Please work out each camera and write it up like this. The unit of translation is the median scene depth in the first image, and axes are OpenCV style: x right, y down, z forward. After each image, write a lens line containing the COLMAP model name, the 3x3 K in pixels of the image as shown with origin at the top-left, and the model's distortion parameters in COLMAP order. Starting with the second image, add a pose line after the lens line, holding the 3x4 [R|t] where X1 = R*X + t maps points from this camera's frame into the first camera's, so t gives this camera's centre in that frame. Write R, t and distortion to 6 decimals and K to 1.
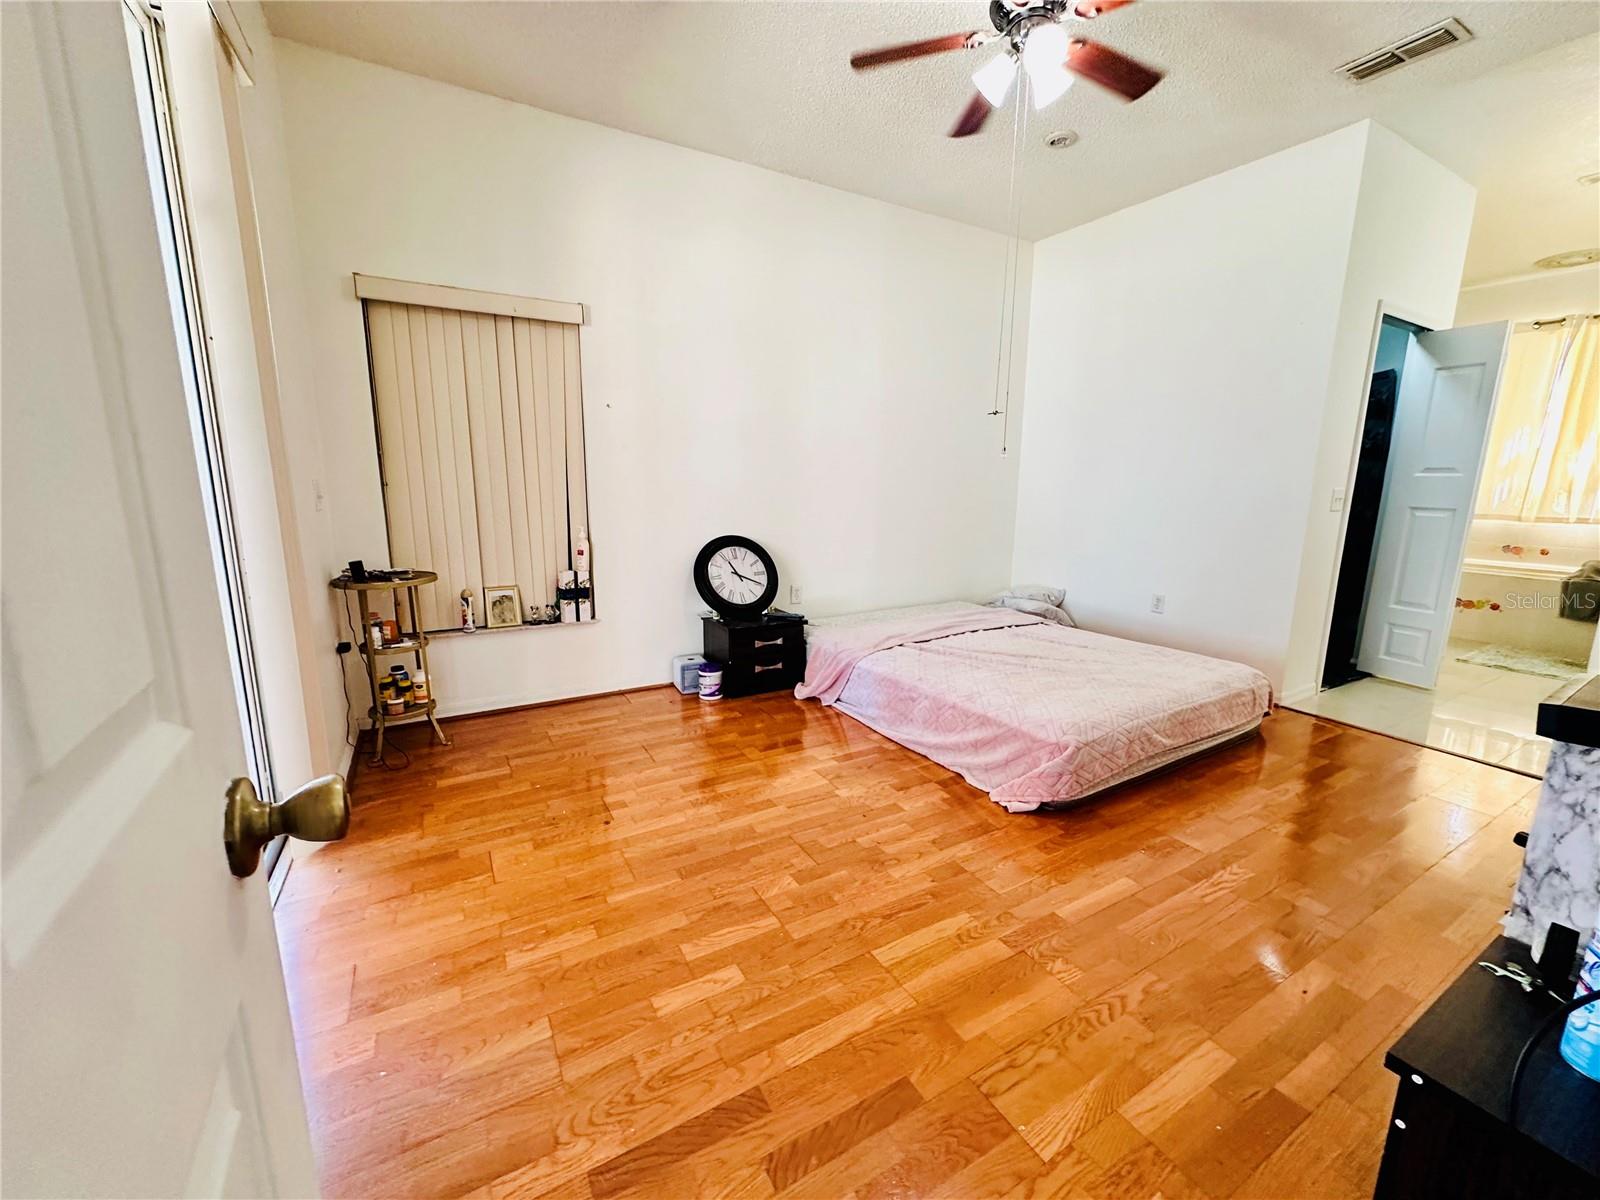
lens RADIAL K [[637.0, 0, 799.7], [0, 637.0, 601.4], [0, 0, 1]] dist [-0.002942, 0.000041]
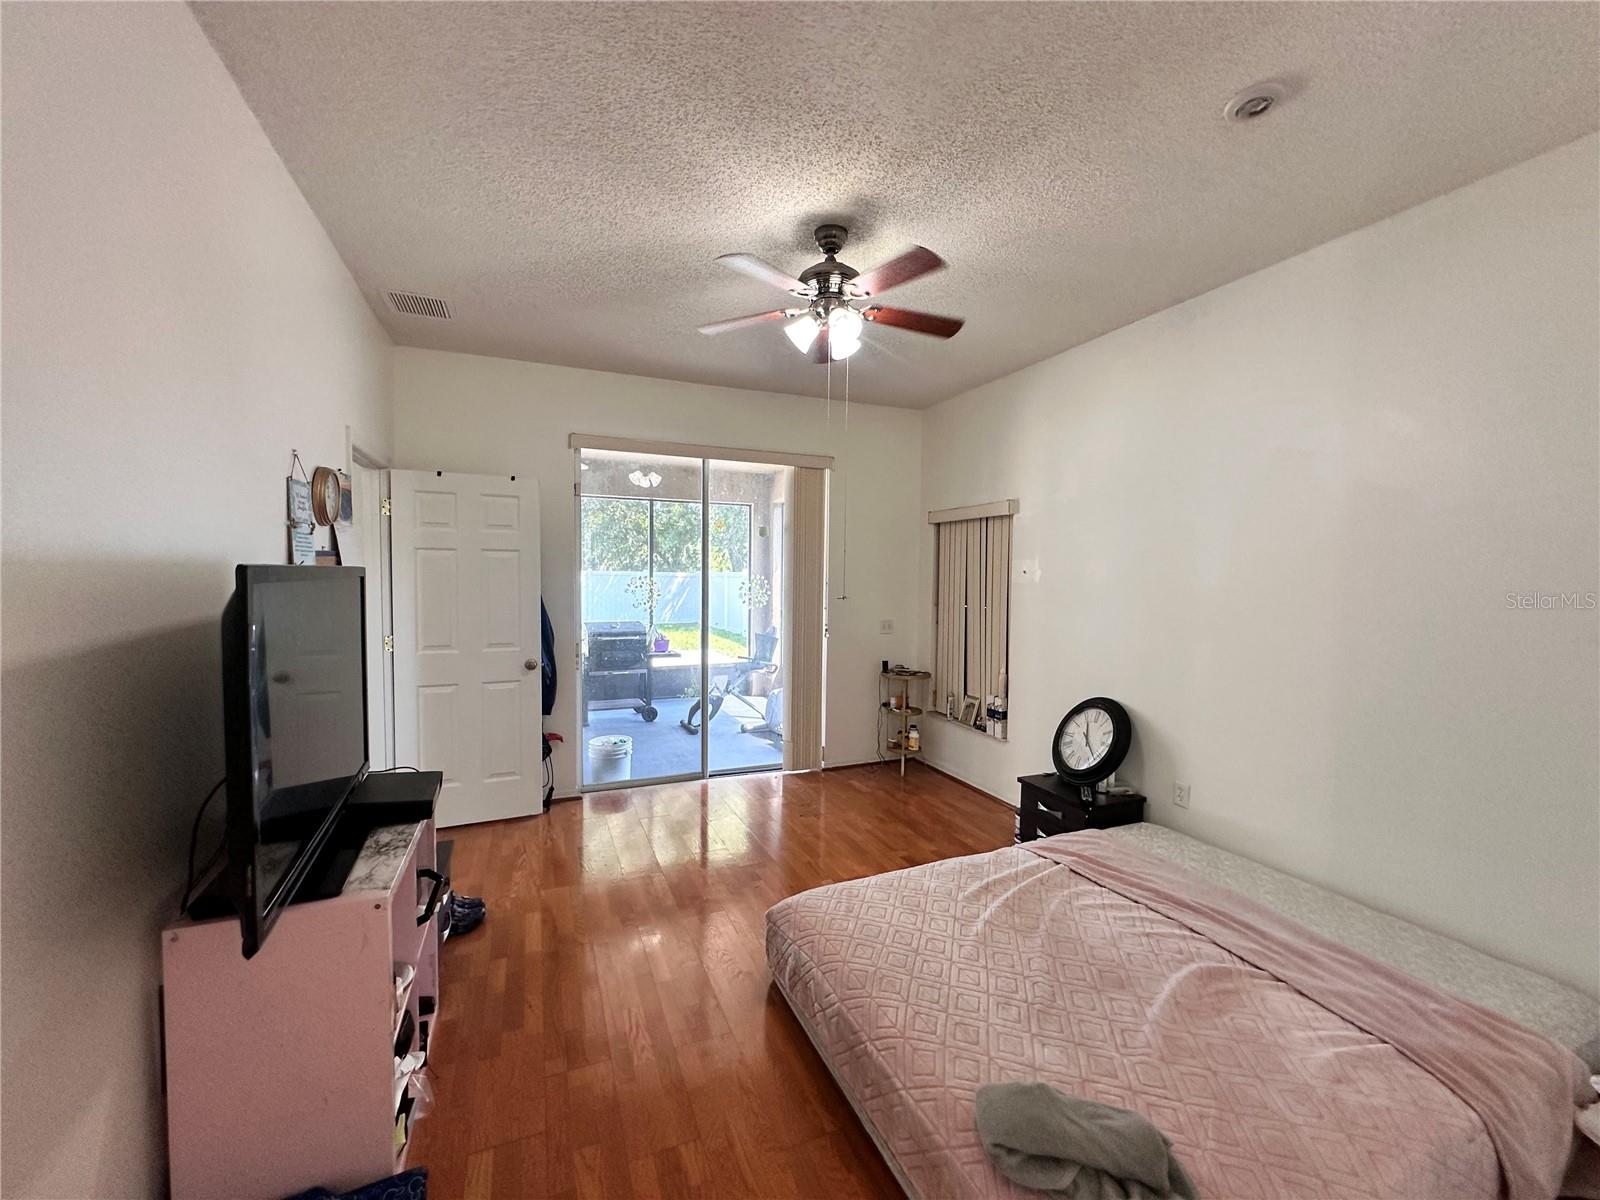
lens RADIAL K [[637.0, 0, 799.7], [0, 637.0, 601.4], [0, 0, 1]] dist [-0.002942, 0.000041]
pose [[-0.130810, 0.030854, -0.990927, 1.063308], [-0.198017, 0.978563, 0.056609, -0.251662], [0.971431, 0.203625, -0.121896, 0.791226]]
